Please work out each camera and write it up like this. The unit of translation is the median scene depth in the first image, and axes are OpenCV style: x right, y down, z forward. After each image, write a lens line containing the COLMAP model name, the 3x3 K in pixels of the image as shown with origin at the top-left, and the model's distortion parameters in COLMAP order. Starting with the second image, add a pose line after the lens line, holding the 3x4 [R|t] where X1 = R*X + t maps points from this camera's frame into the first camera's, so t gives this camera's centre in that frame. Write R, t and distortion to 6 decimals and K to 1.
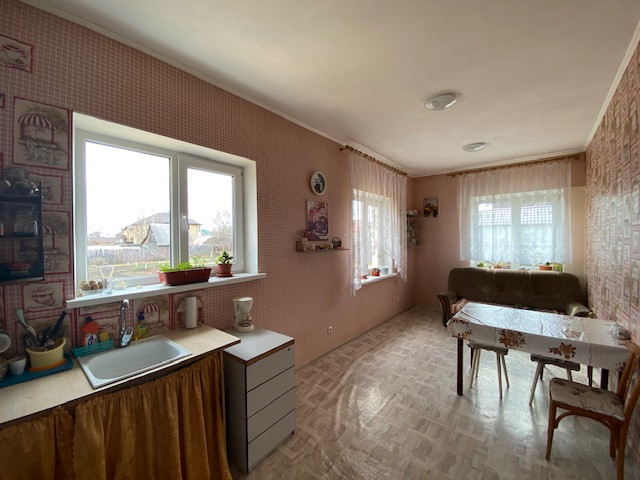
lens RADIAL K [[260.5, 0, 316.0], [0, 260.5, 237.5], [0, 0, 1]] dist [0.007790, -0.004110]
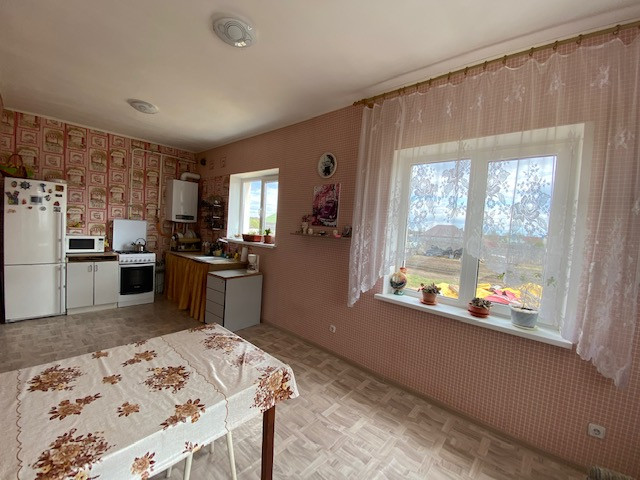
lens RADIAL K [[260.5, 0, 316.5], [0, 260.5, 244.1], [0, 0, 1]] dist [0.007790, -0.004110]
pose [[-0.027394, 0.075735, -0.996752, 0.947197], [-0.061133, 0.995132, 0.077293, 0.003774], [0.997754, 0.063051, -0.022631, 0.985694]]
